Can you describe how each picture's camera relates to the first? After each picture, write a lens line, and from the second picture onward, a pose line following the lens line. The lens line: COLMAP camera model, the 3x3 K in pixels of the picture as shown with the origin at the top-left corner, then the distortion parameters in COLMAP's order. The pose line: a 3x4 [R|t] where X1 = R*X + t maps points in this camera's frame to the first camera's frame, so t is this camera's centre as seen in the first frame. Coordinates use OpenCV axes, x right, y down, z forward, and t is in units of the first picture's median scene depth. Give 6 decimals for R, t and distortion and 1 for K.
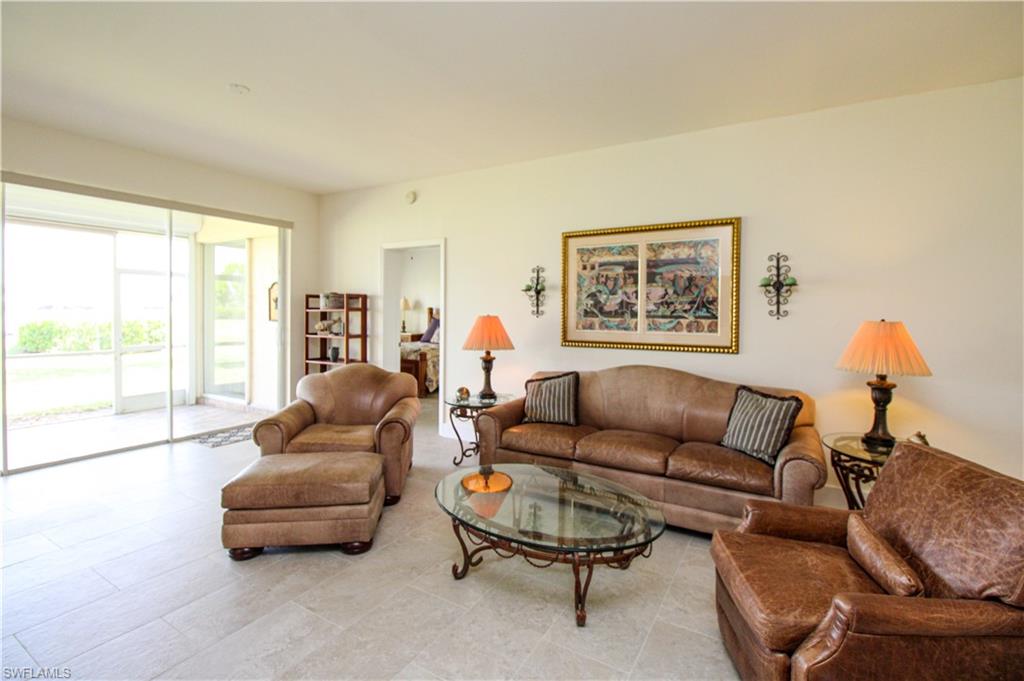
lens RADIAL K [[472.5, 0, 516.8], [0, 472.5, 323.4], [0, 0, 1]] dist [0.002782, -0.010822]
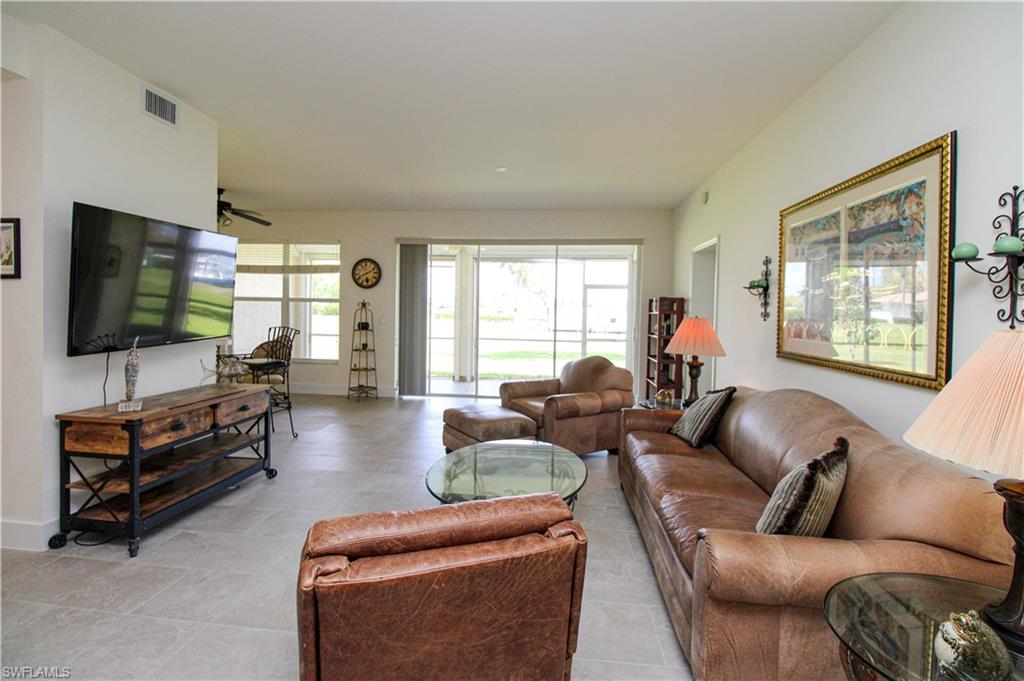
lens RADIAL K [[472.5, 0, 517.5], [0, 472.5, 320.7], [0, 0, 1]] dist [0.002782, -0.010822]
pose [[0.421807, 0.021728, -0.906425, 0.666028], [-0.046749, 0.998904, 0.002191, 0.004969], [0.905480, 0.041450, 0.422360, 0.319317]]
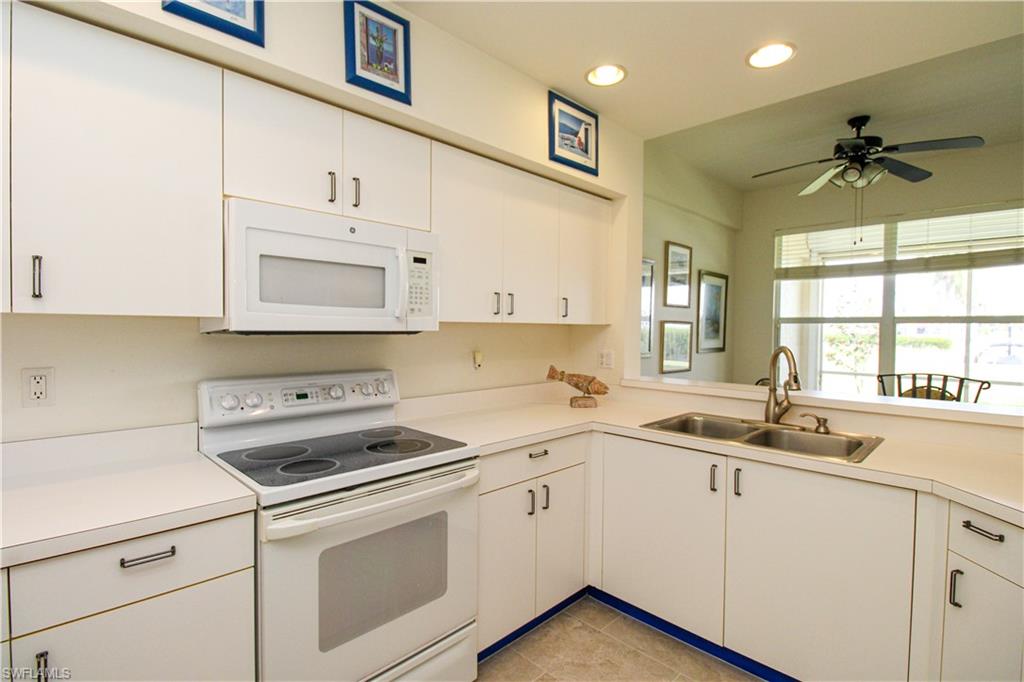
lens RADIAL K [[474.8, 0, 522.6], [0, 474.8, 340.4], [0, 0, 1]] dist [0.006827, -0.008578]
pose [[-0.247687, 0.017508, -0.968682, -0.136930], [-0.039317, 0.998831, 0.028107, 0.019062], [0.968042, 0.045048, -0.246709, -0.266998]]
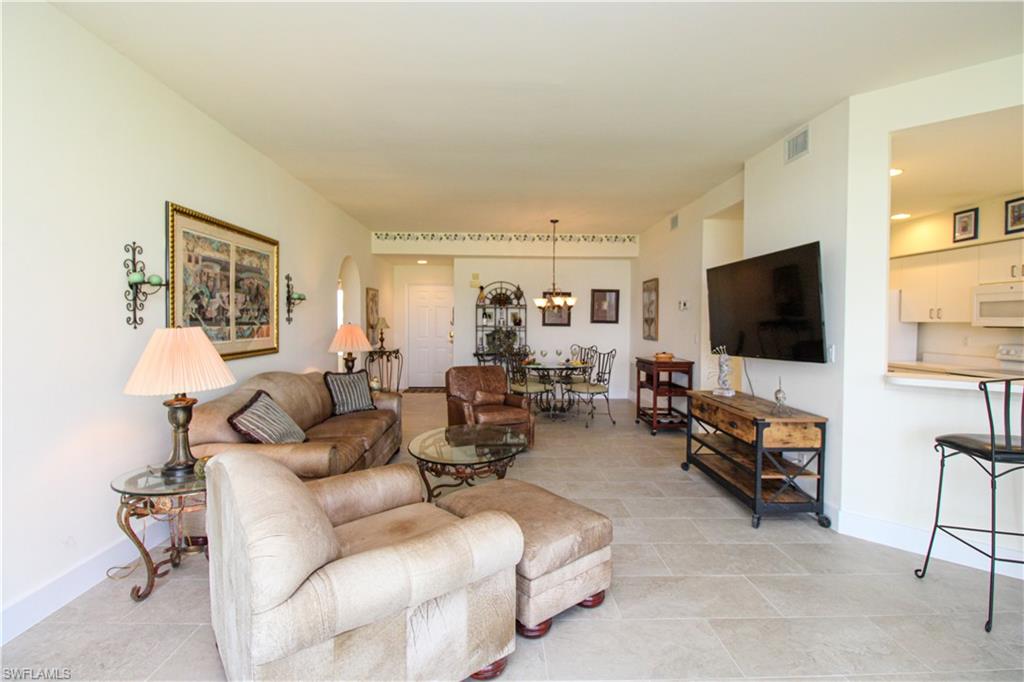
lens RADIAL K [[472.5, 0, 518.0], [0, 472.5, 333.9], [0, 0, 1]] dist [0.002782, -0.010822]
pose [[-0.542870, -0.031031, 0.839243, -0.804690], [0.018710, 0.998622, 0.049027, -0.029693], [-0.839608, 0.042317, -0.541542, 1.032236]]
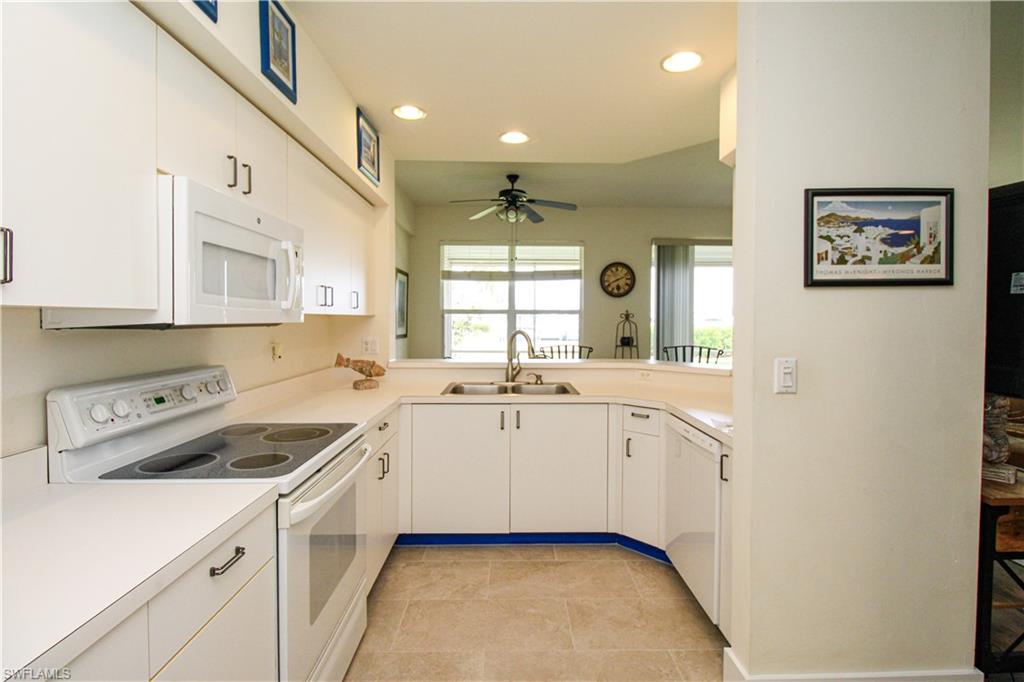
lens RADIAL K [[472.5, 0, 511.7], [0, 472.5, 328.8], [0, 0, 1]] dist [0.002782, -0.010822]
pose [[0.515747, 0.013930, -0.856628, -0.042387], [-0.026947, 0.999637, 0.000032, 0.027218], [0.856317, 0.023067, 0.515935, -0.544457]]
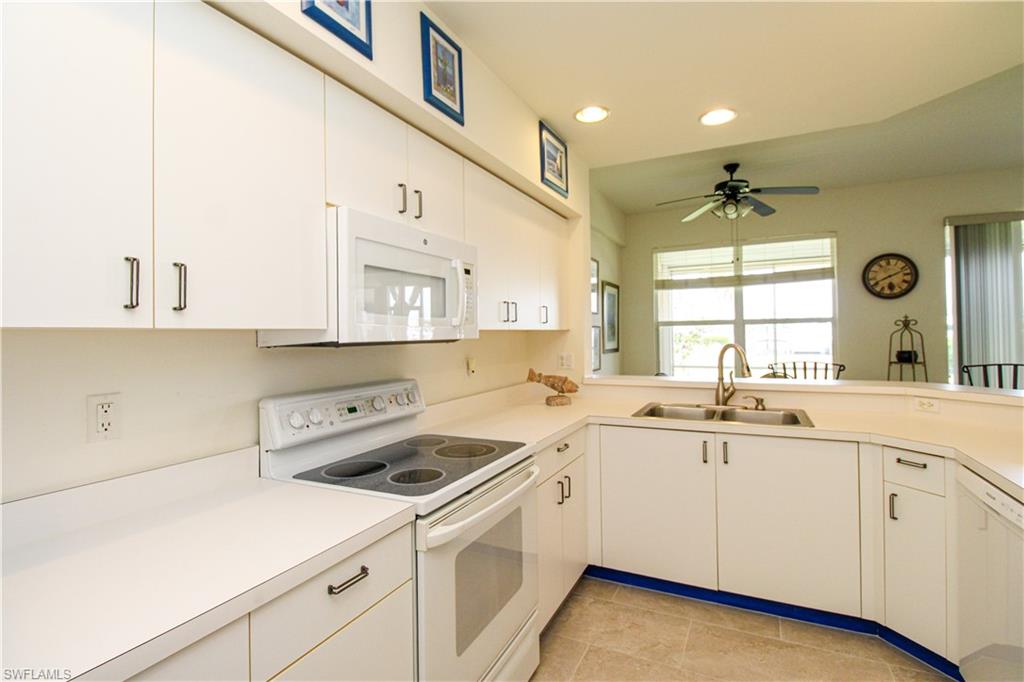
lens RADIAL K [[474.8, 0, 519.0], [0, 474.8, 329.8], [0, 0, 1]] dist [0.006827, -0.008578]
pose [[0.076271, -0.015698, -0.996964, -0.074090], [-0.014174, 0.999758, -0.016826, 0.025053], [0.996986, 0.015415, 0.076030, -0.469553]]
